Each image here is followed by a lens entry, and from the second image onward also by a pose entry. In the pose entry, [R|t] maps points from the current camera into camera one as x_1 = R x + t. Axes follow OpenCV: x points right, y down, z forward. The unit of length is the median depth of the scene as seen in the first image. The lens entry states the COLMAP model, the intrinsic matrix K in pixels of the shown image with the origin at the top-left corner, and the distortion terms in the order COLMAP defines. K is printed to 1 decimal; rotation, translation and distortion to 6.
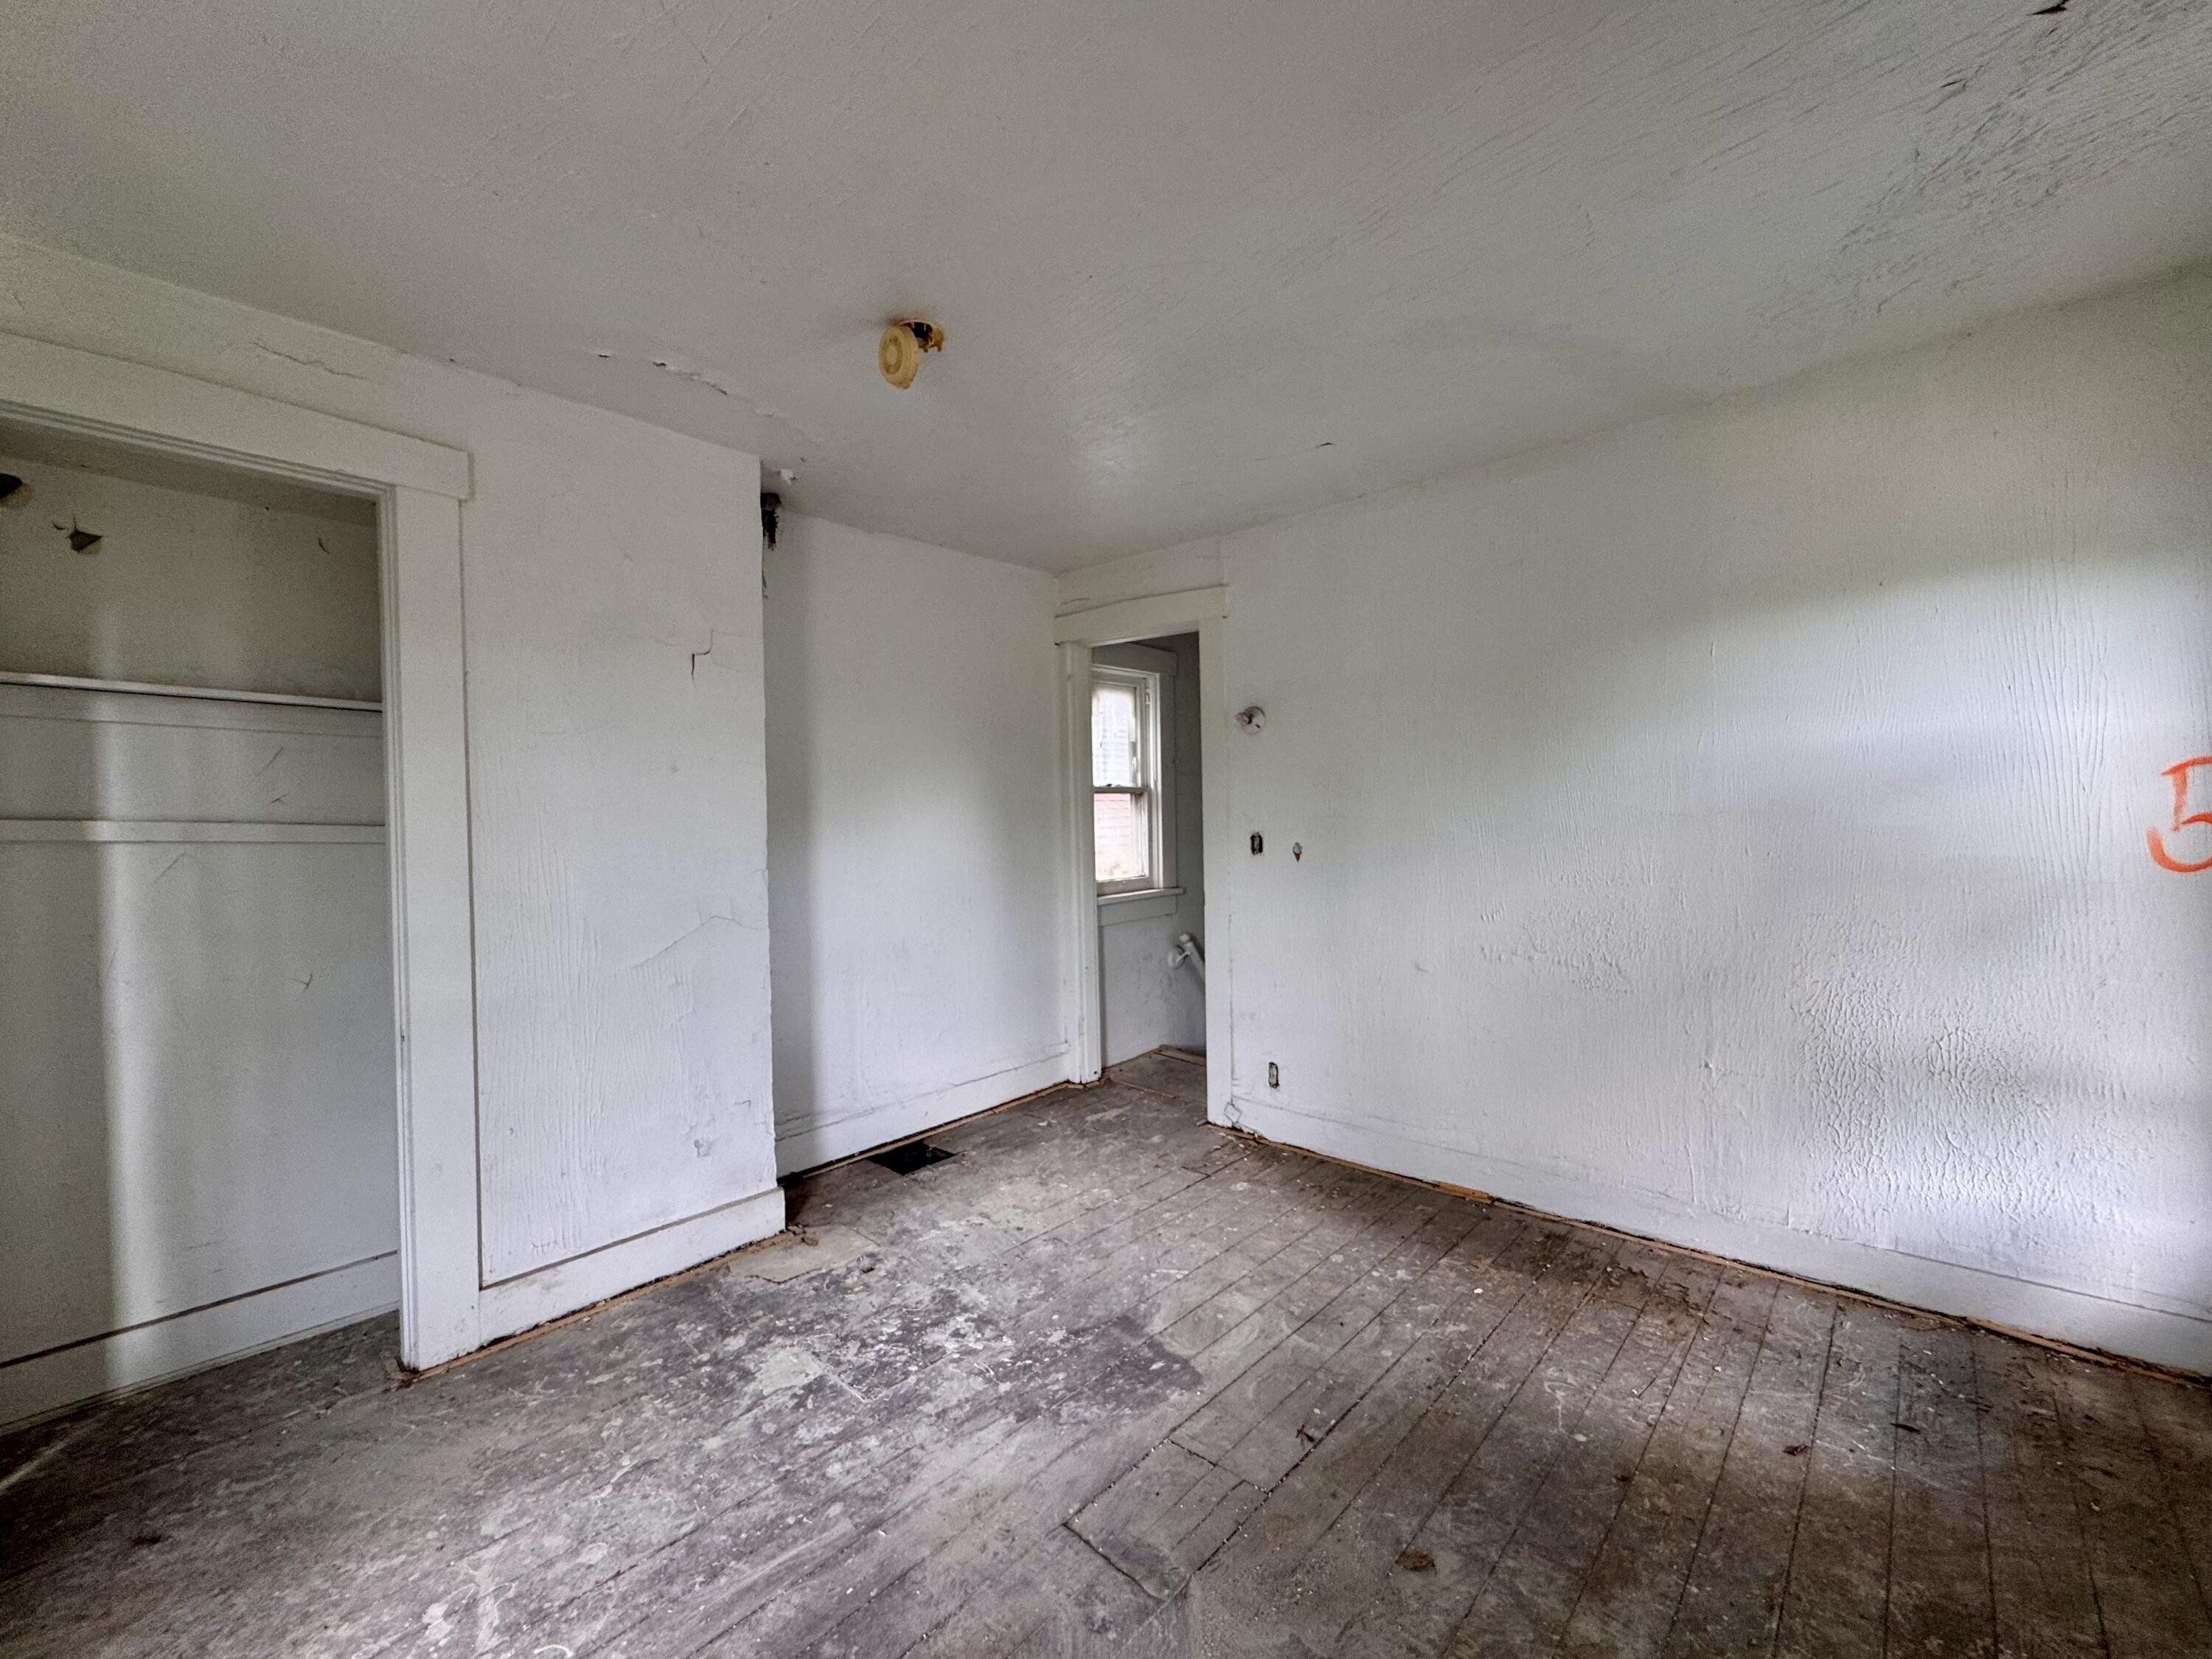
lens RADIAL K [[889.1, 0, 1106.0], [0, 889.1, 828.8], [0, 0, 1]] dist [-0.004005, 0.000380]
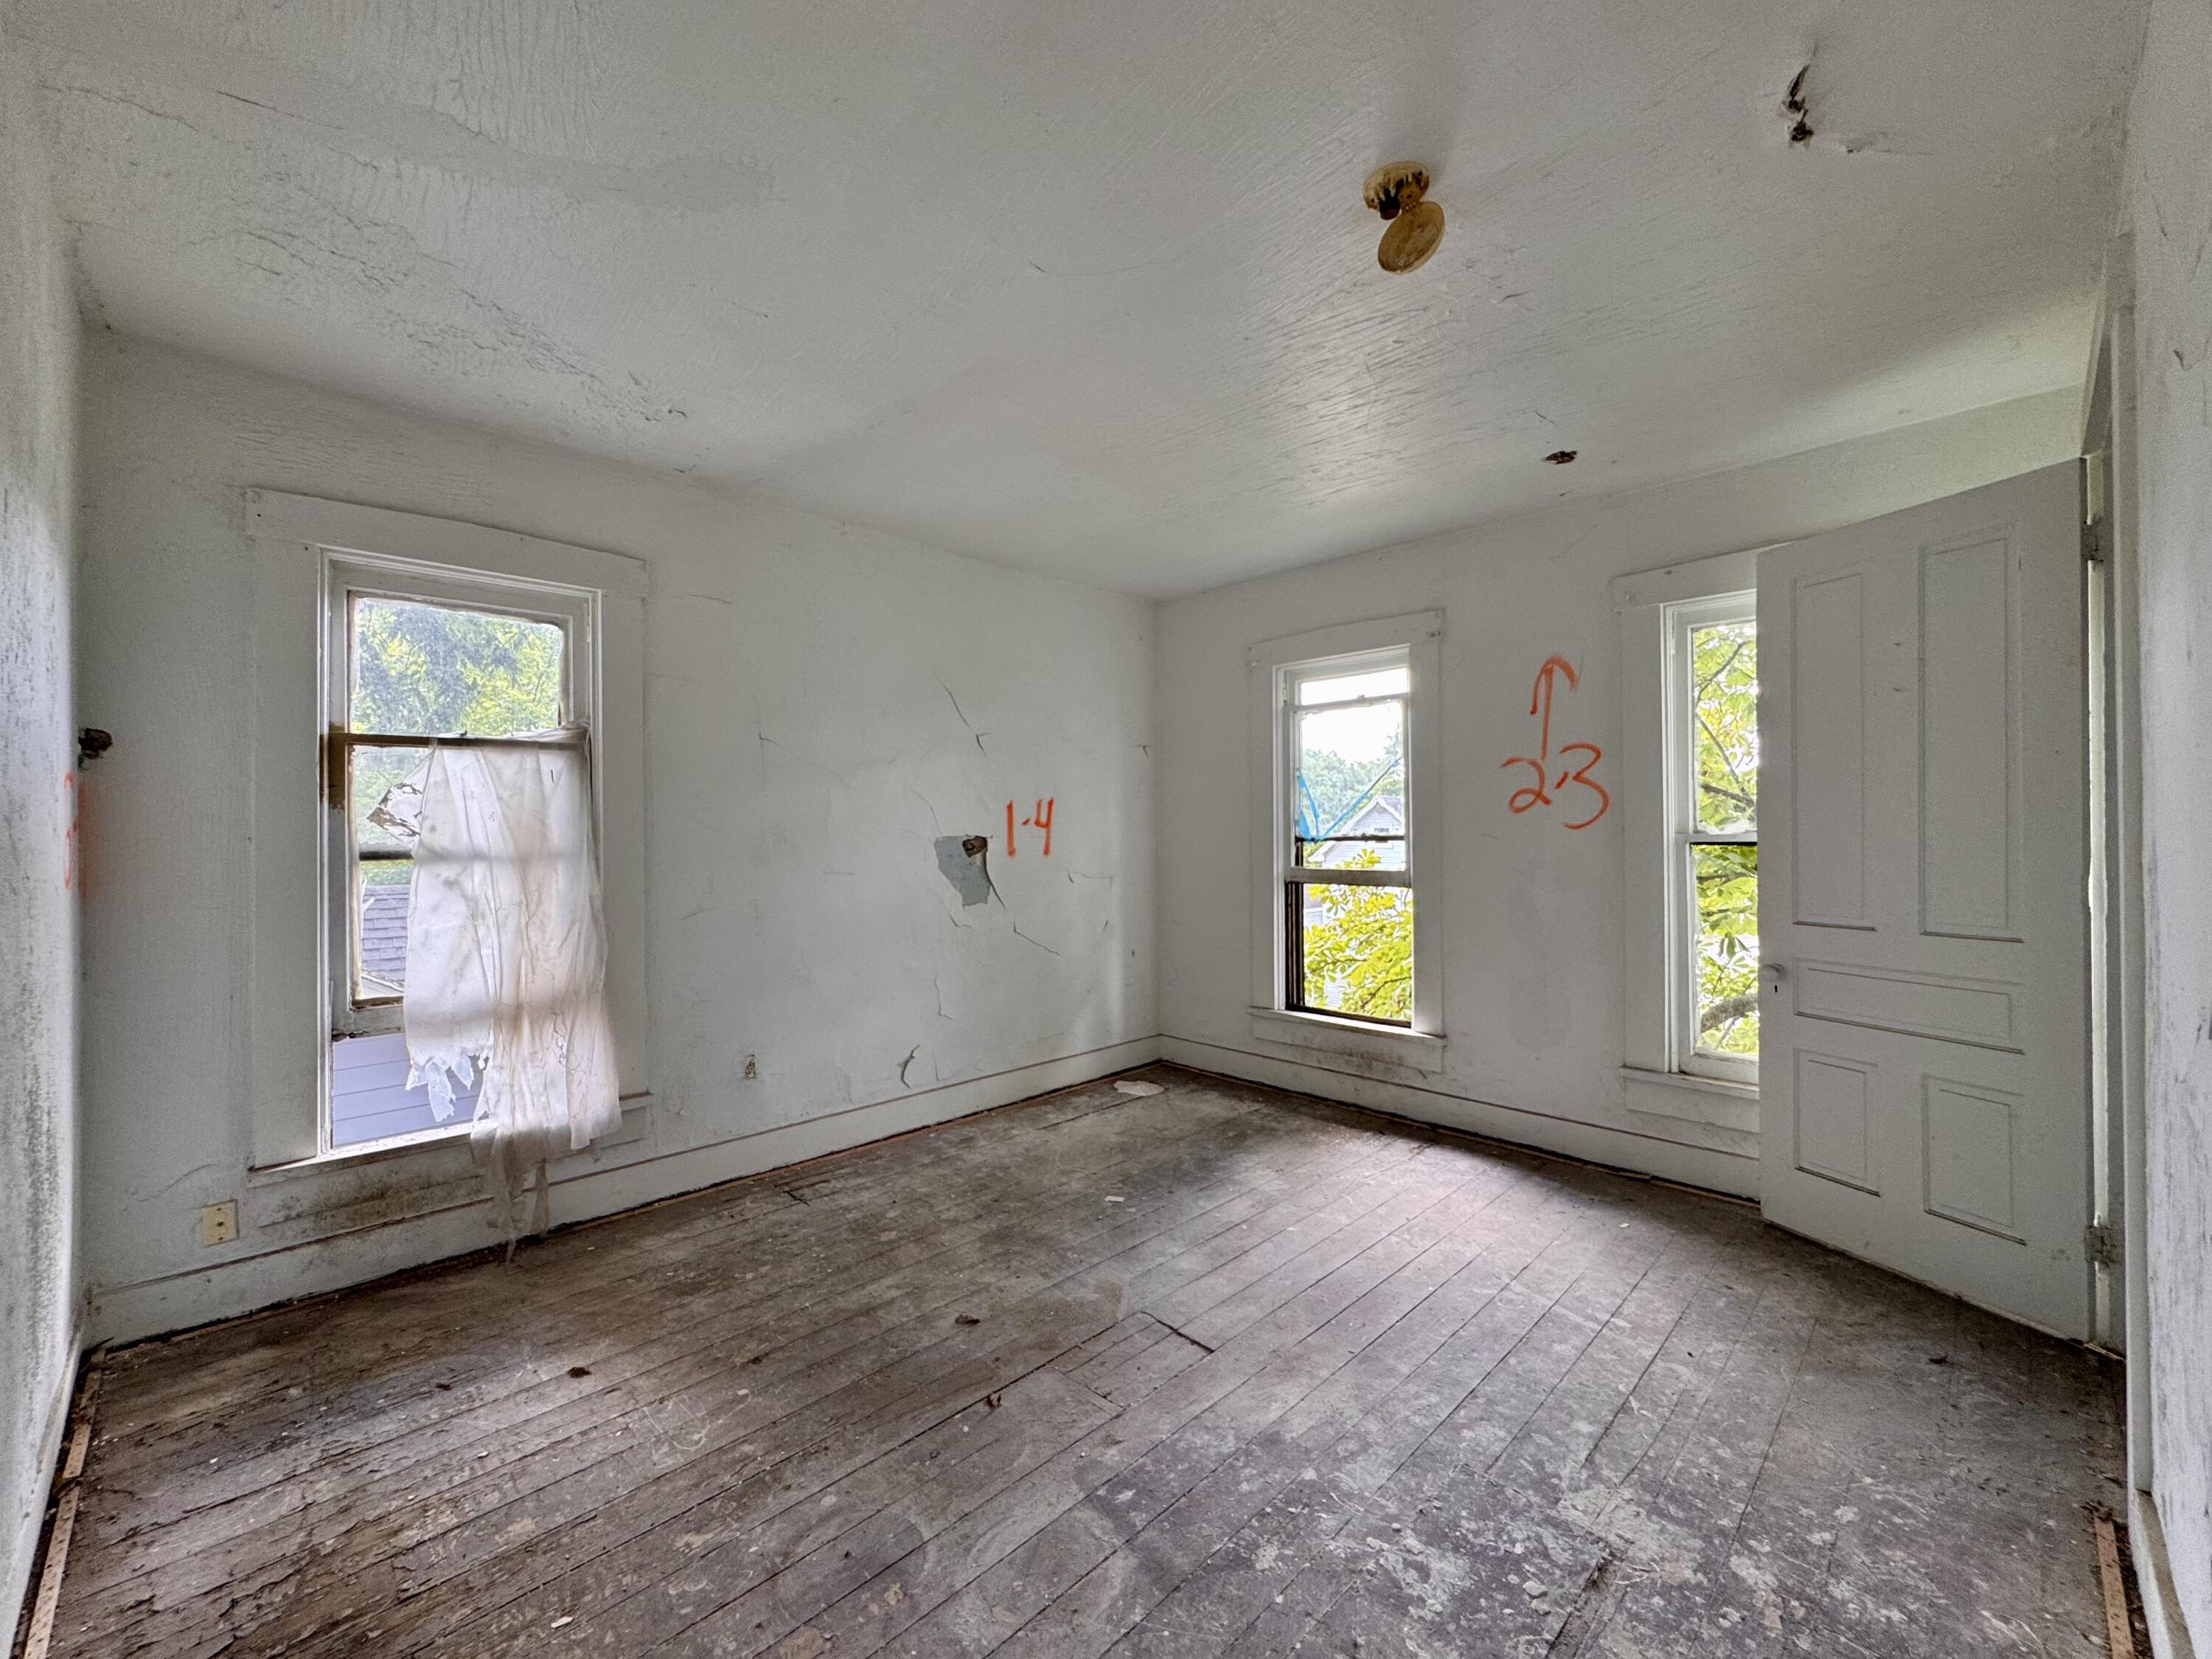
lens RADIAL K [[889.1, 0, 1105.9], [0, 889.1, 822.3], [0, 0, 1]] dist [-0.004005, 0.000380]
pose [[-0.998734, 0.023886, 0.044266, 0.026602], [0.024126, 0.999697, 0.004903, -0.000374], [-0.044135, 0.005965, -0.999008, 1.810736]]
